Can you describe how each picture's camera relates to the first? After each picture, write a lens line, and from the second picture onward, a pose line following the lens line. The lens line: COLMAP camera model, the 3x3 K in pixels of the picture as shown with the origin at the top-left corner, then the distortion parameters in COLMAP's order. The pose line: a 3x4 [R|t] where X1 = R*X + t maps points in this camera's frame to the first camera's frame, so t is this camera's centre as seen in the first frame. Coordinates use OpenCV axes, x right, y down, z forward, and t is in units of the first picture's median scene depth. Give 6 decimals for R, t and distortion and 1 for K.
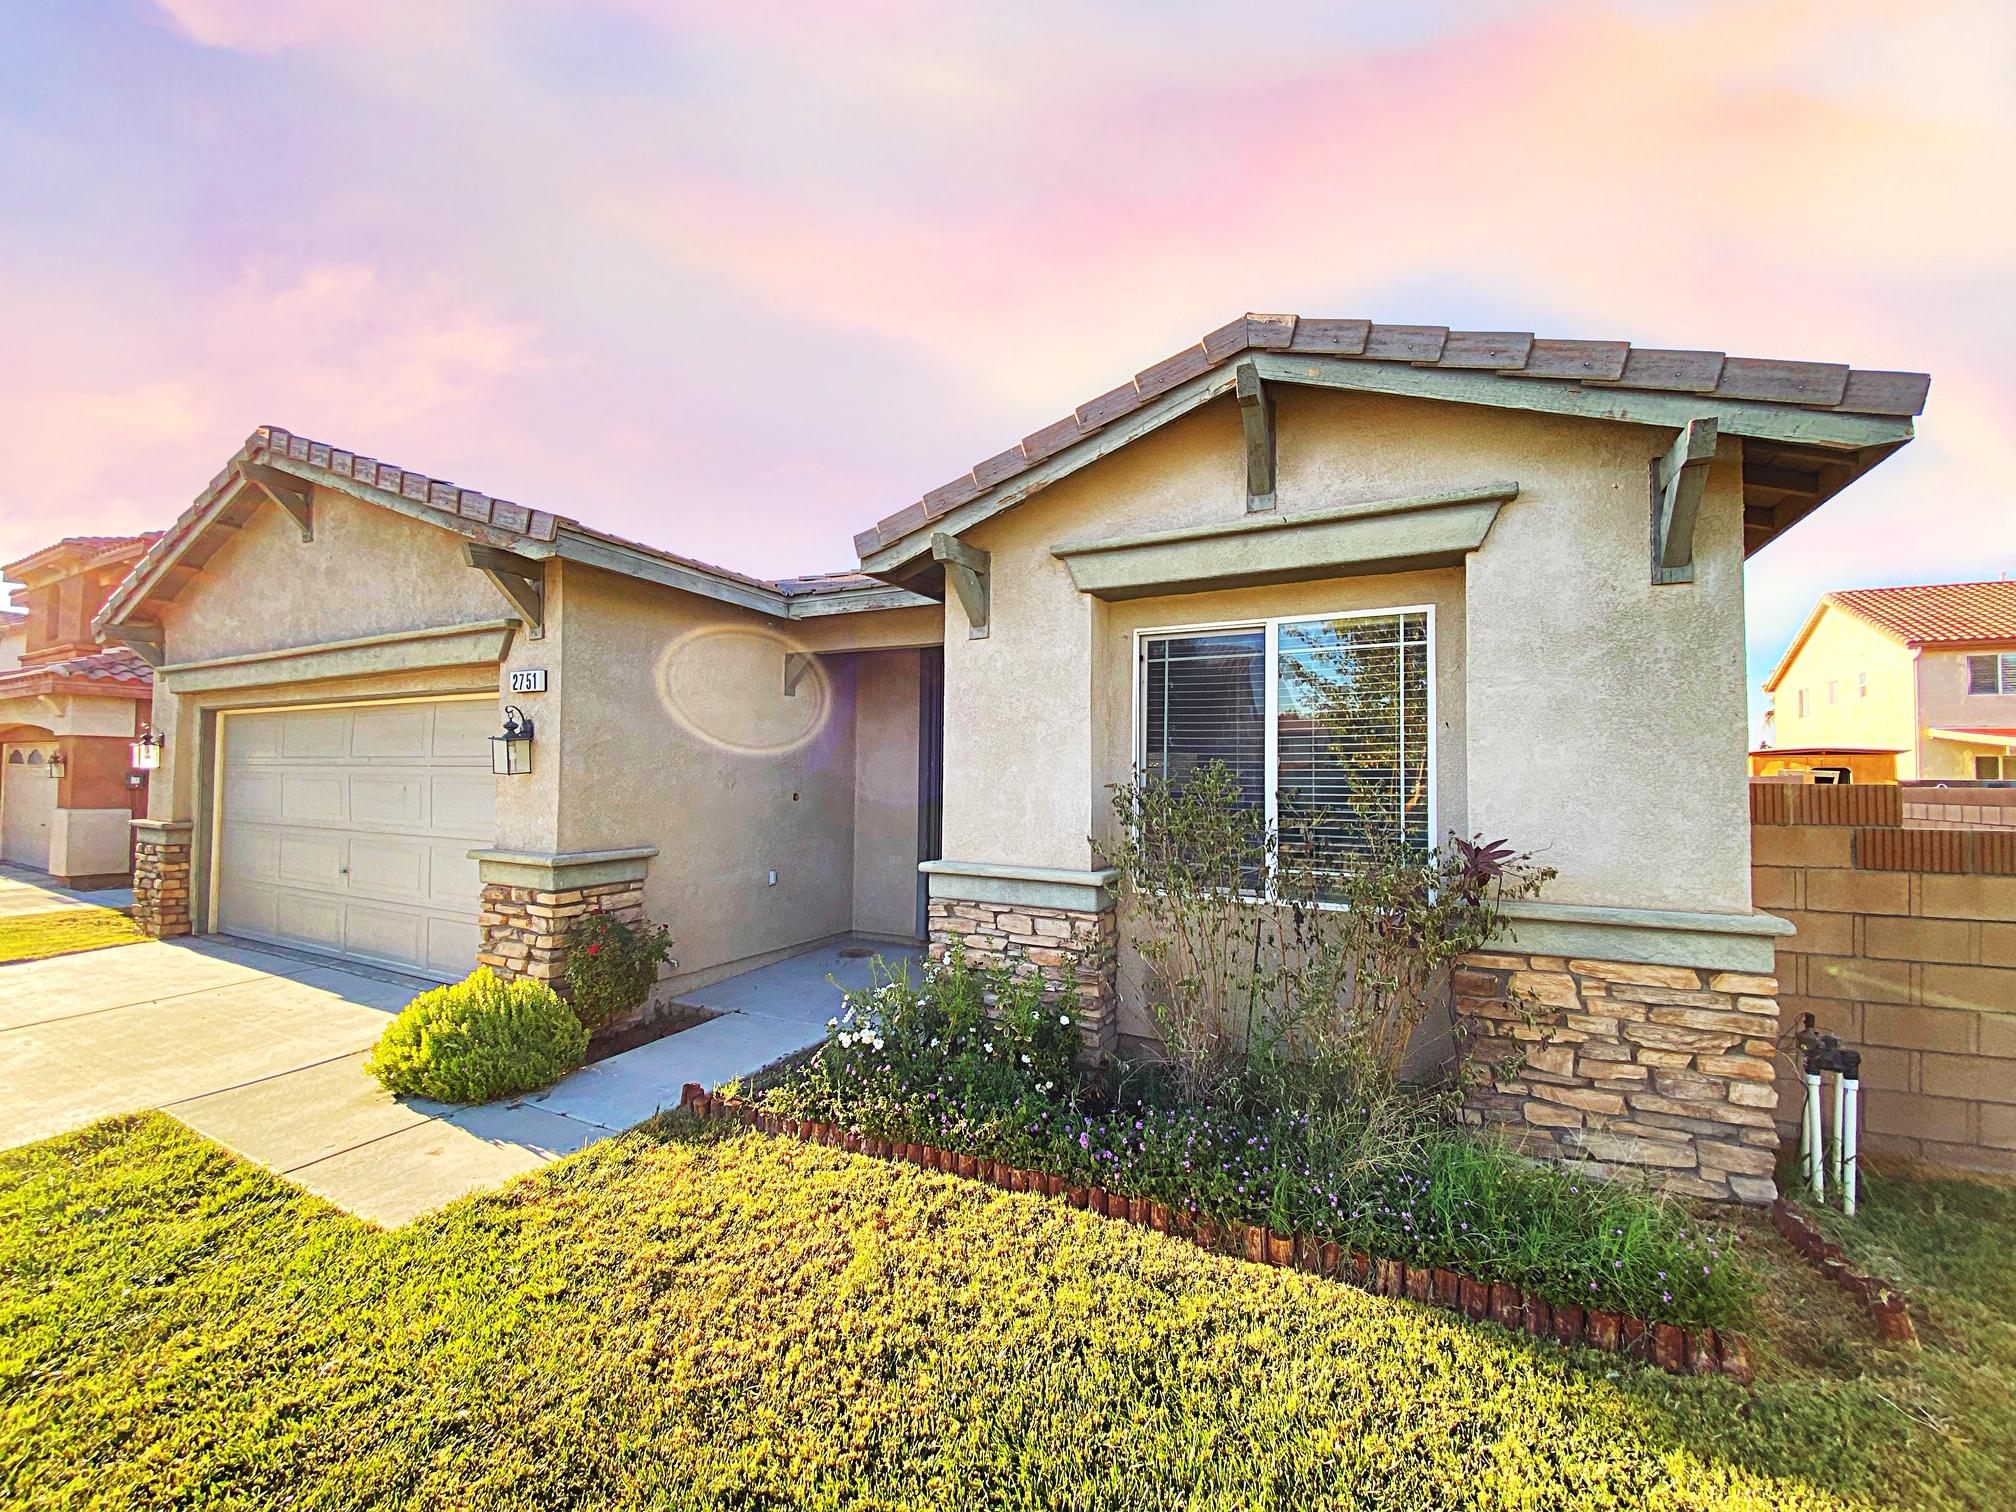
lens RADIAL K [[811.3, 0, 1008.0], [0, 811.3, 756.0], [0, 0, 1]] dist [0.031189, -0.025519]
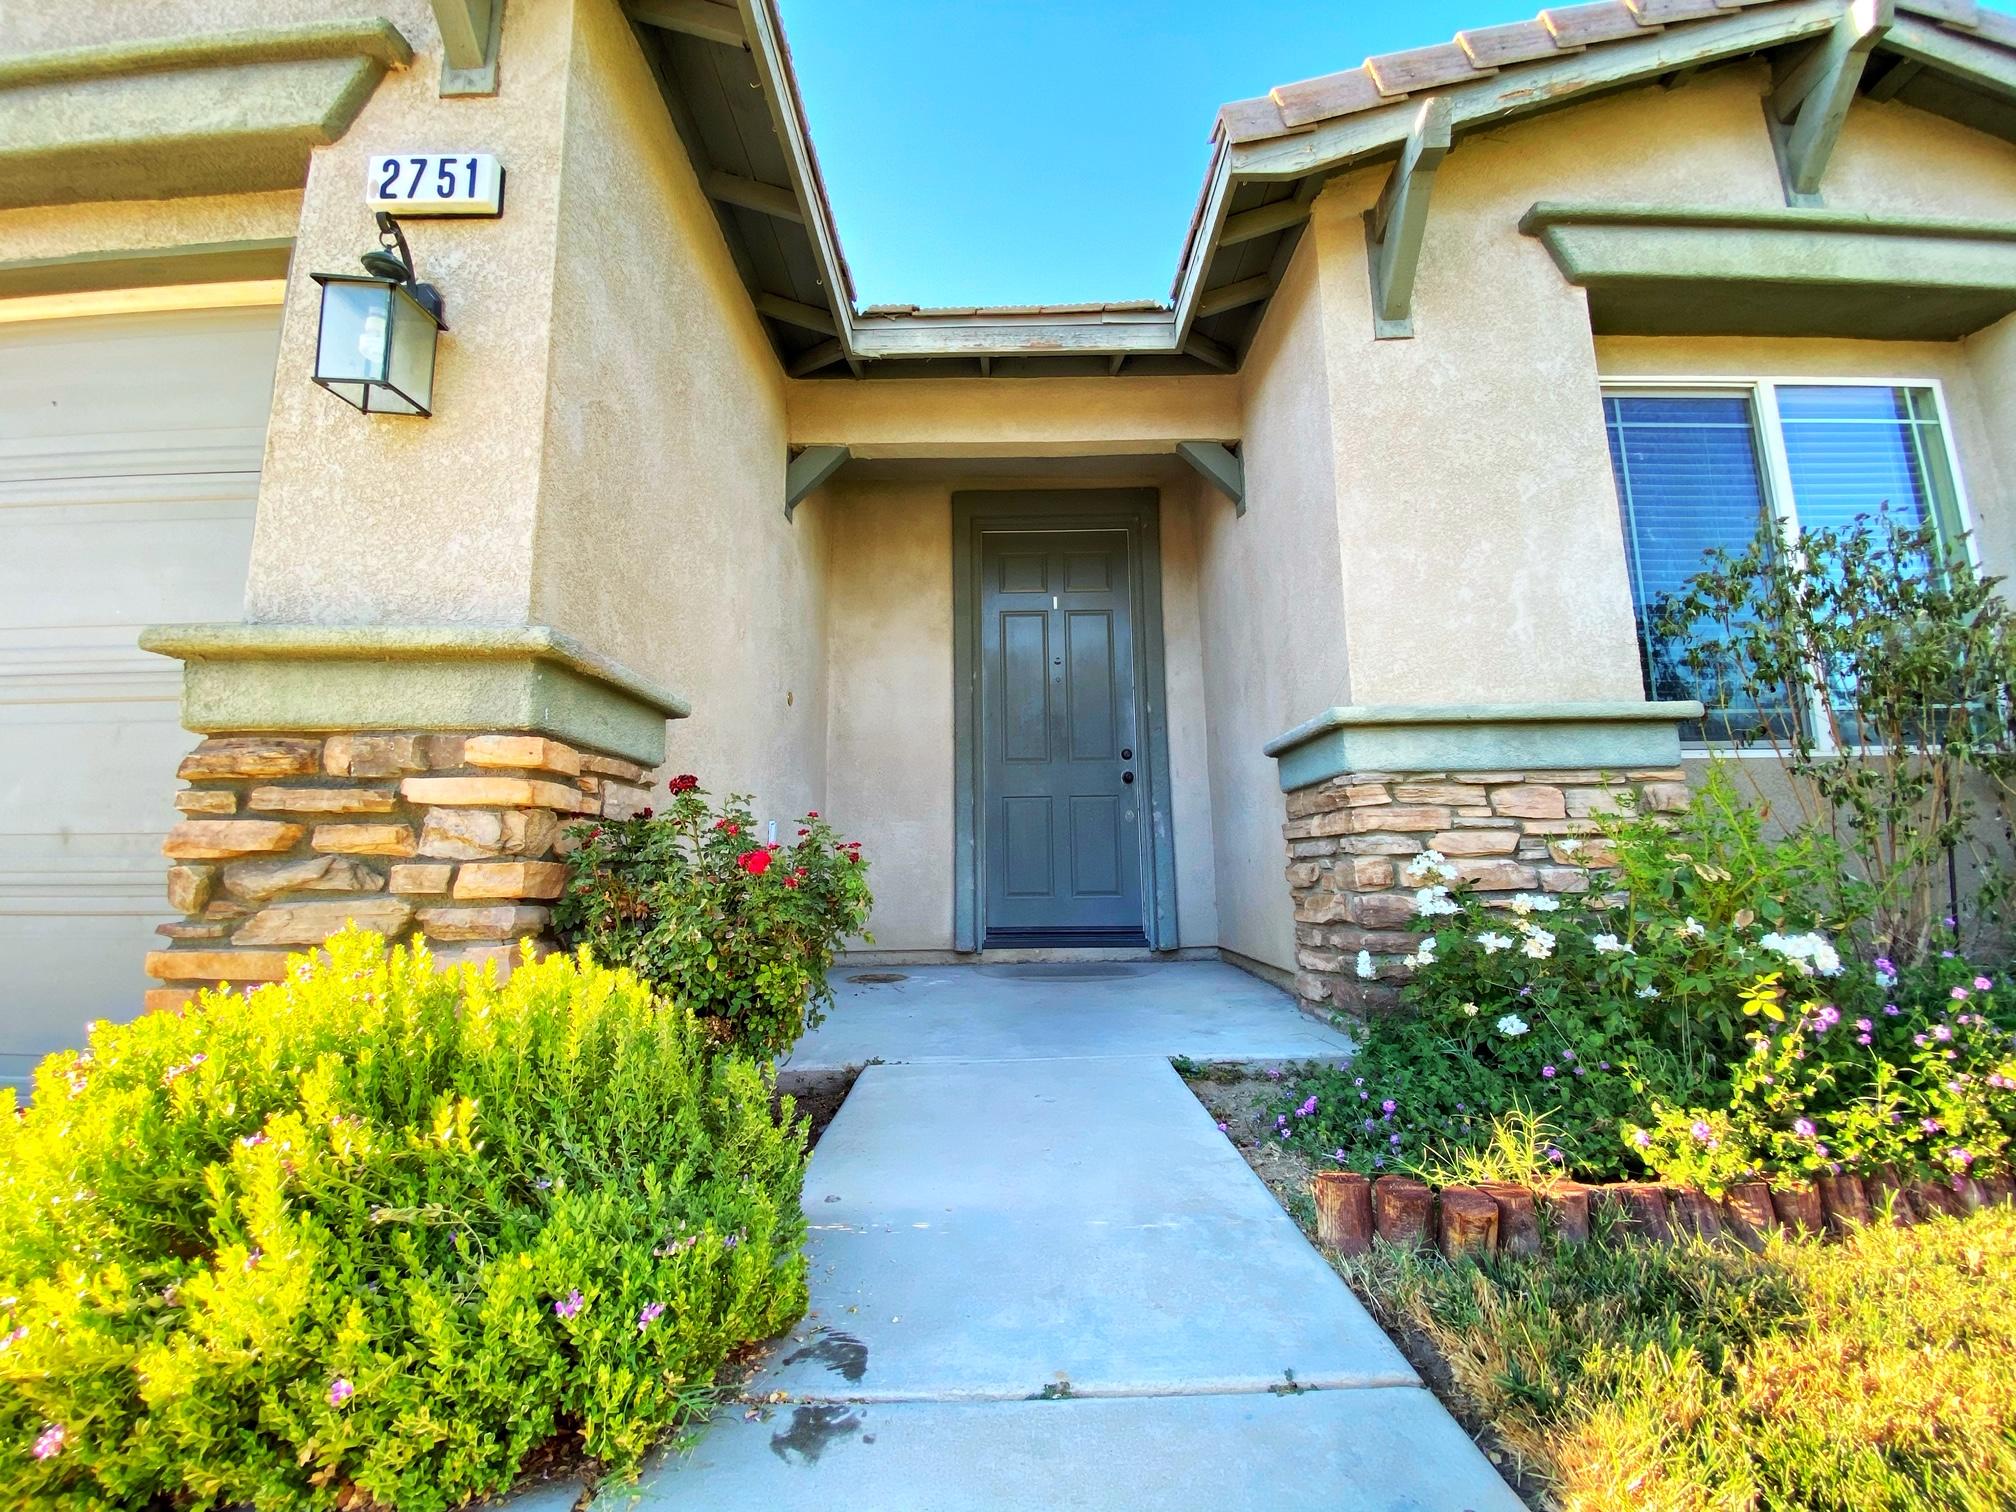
lens RADIAL K [[811.3, 0, 1008.0], [0, 811.3, 756.0], [0, 0, 1]] dist [0.031189, -0.025519]
pose [[0.890723, 0.042130, 0.452590, -0.567681], [0.014222, 0.992625, -0.120390, 0.235234], [-0.454324, 0.113671, 0.883555, 0.649943]]
